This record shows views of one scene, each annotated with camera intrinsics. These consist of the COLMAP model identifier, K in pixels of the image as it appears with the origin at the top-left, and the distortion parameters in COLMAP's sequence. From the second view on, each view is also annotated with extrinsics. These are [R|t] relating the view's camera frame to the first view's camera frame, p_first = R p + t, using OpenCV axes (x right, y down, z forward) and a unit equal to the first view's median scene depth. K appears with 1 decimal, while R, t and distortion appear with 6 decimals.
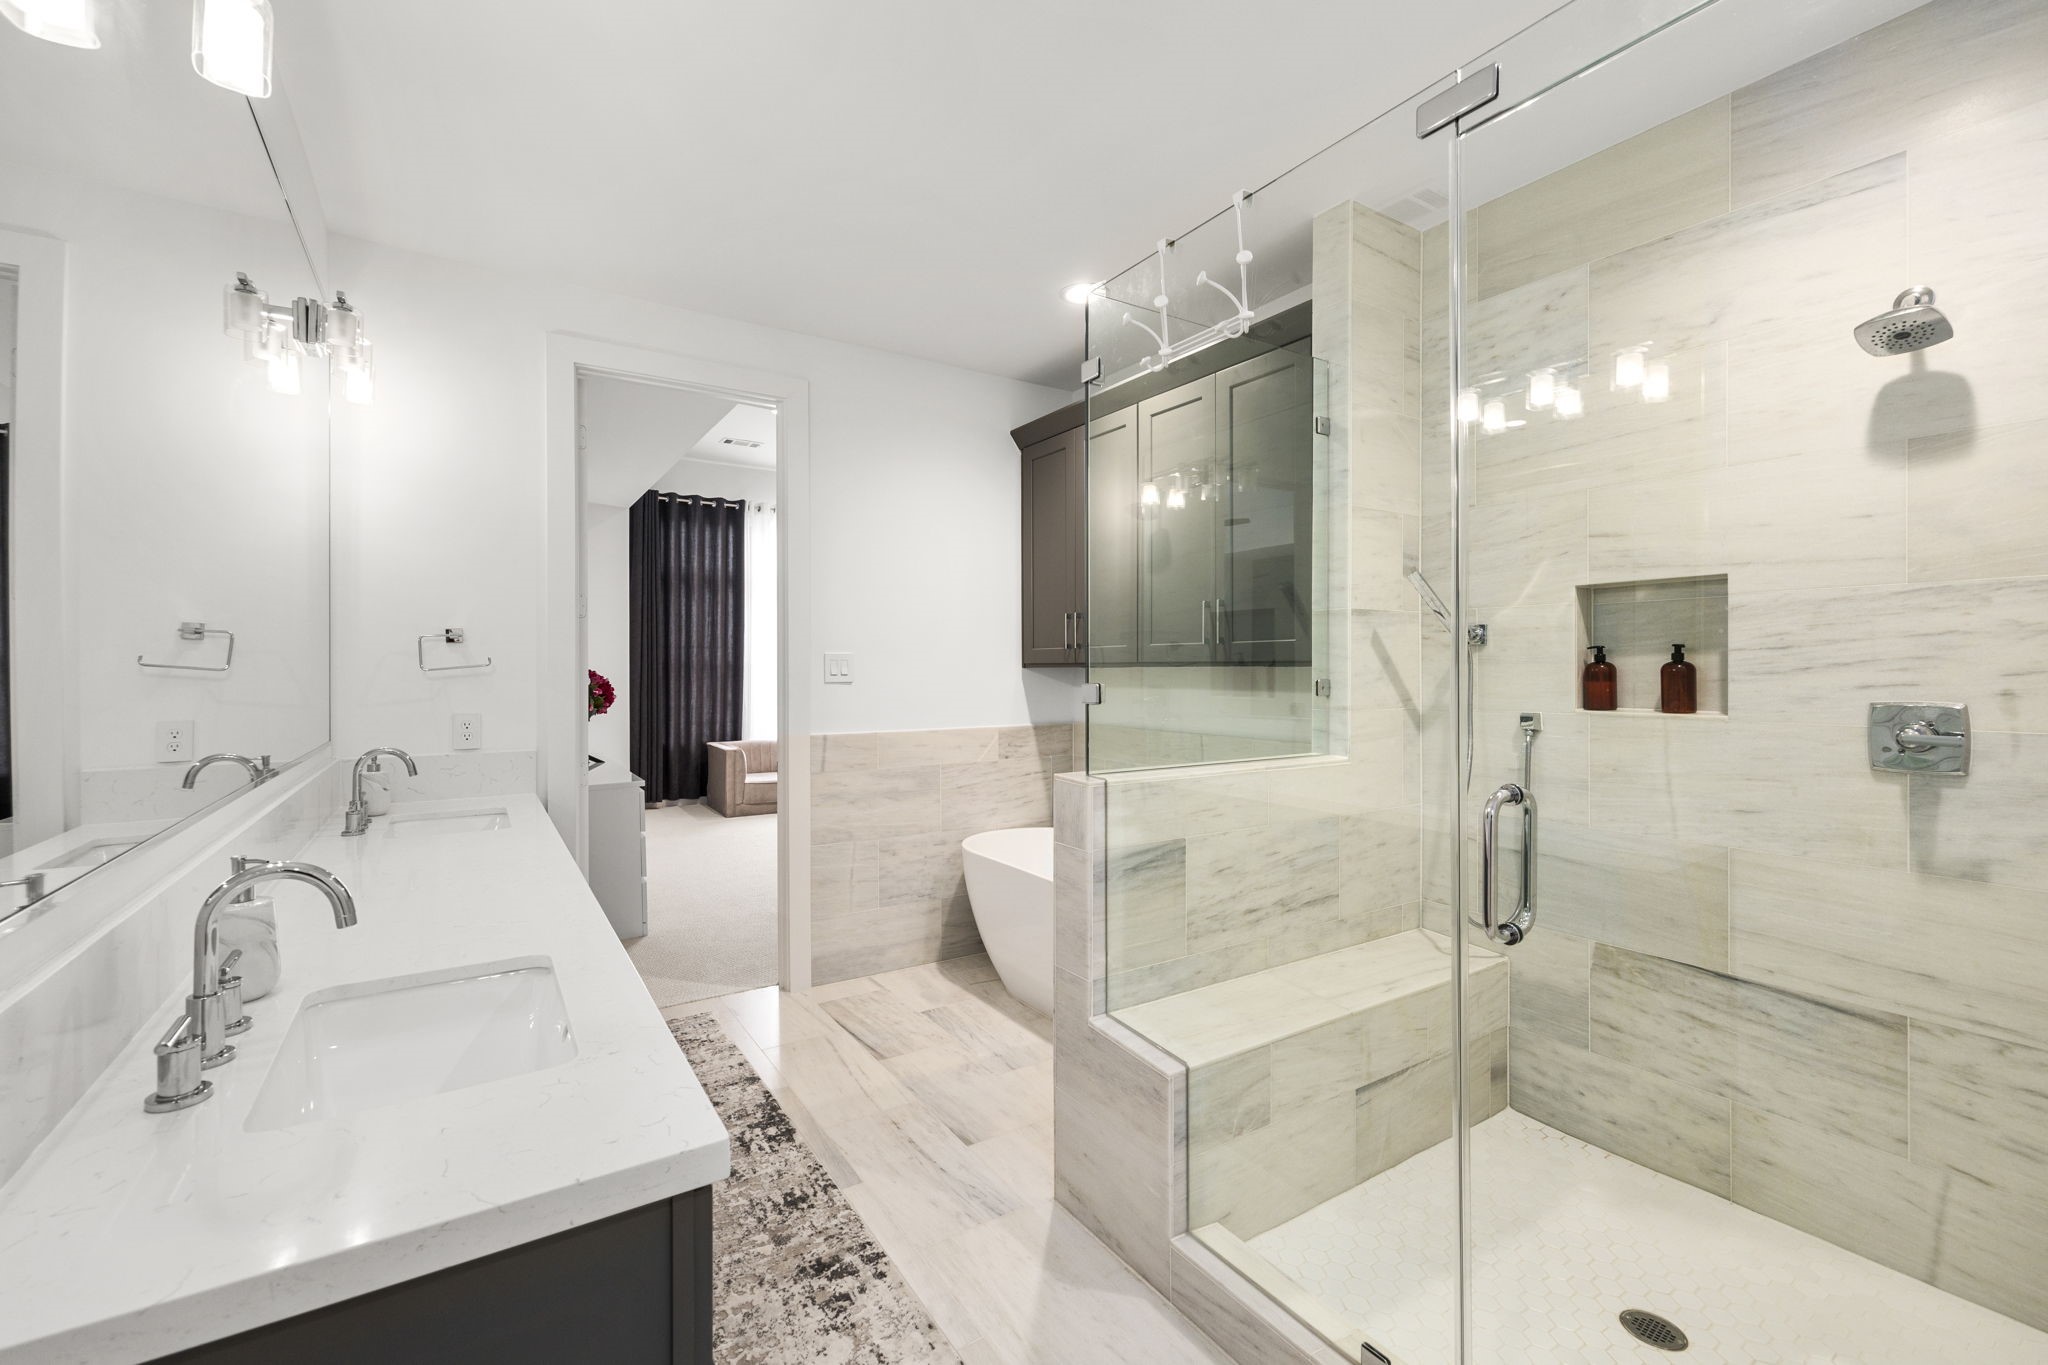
lens RADIAL K [[881.3, 0, 1029.4], [0, 881.3, 670.8], [0, 0, 1]] dist [-0.008537, -0.000314]
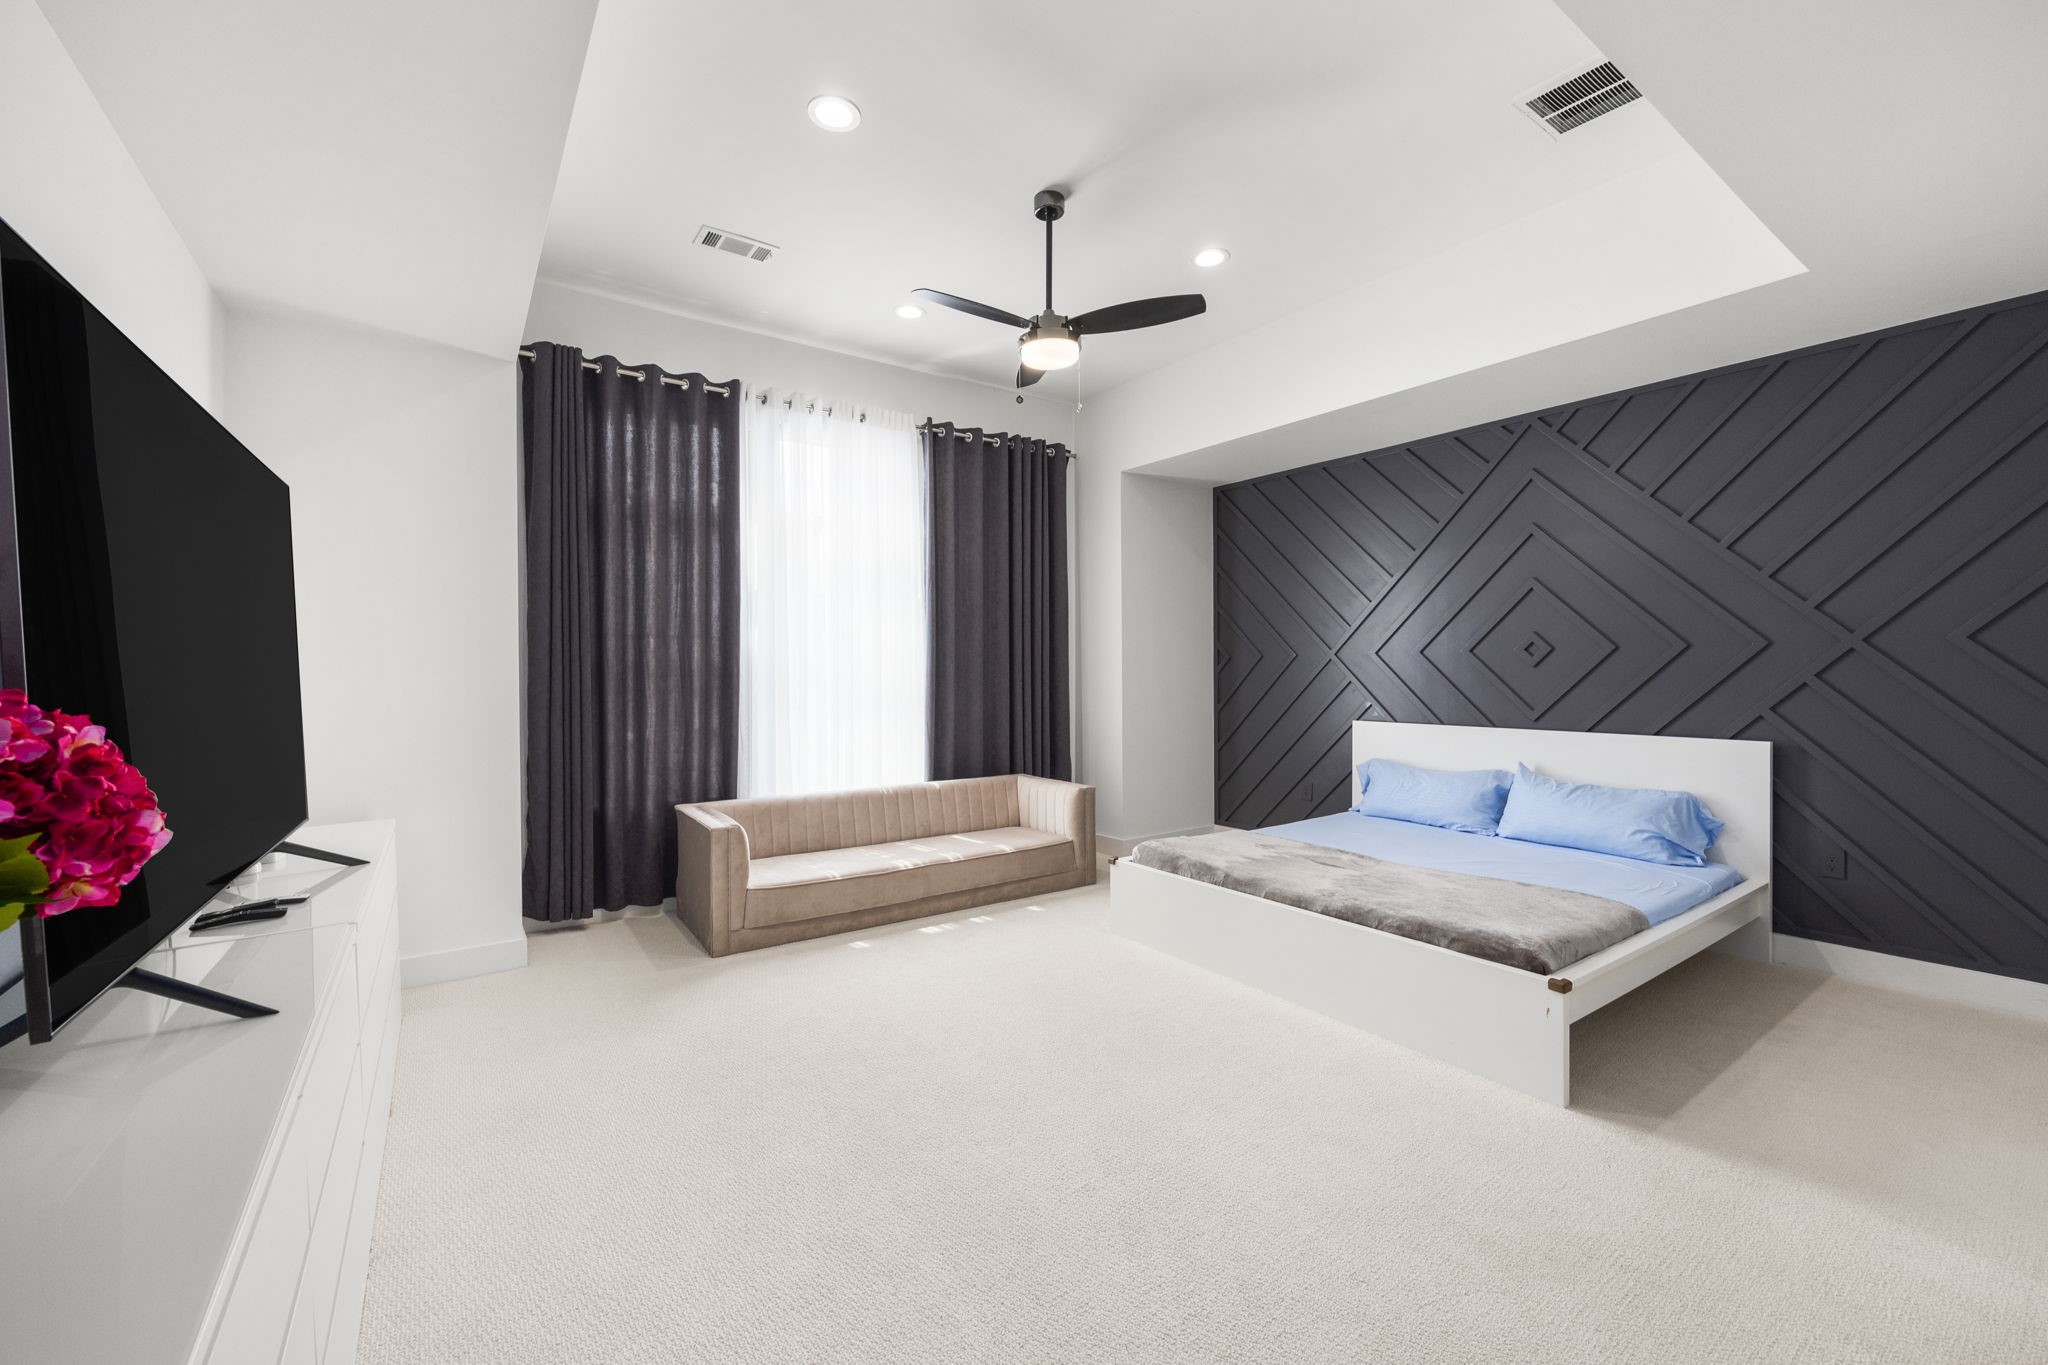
lens RADIAL K [[830.4, 0, 1029.9], [0, 830.4, 681.1], [0, 0, 1]] dist [0.001235, 0.000744]
pose [[0.998937, -0.006049, 0.045702, -0.162499], [0.006062, 0.999982, -0.000149, 0.003591], [-0.045700, 0.000426, 0.998955, 0.456354]]
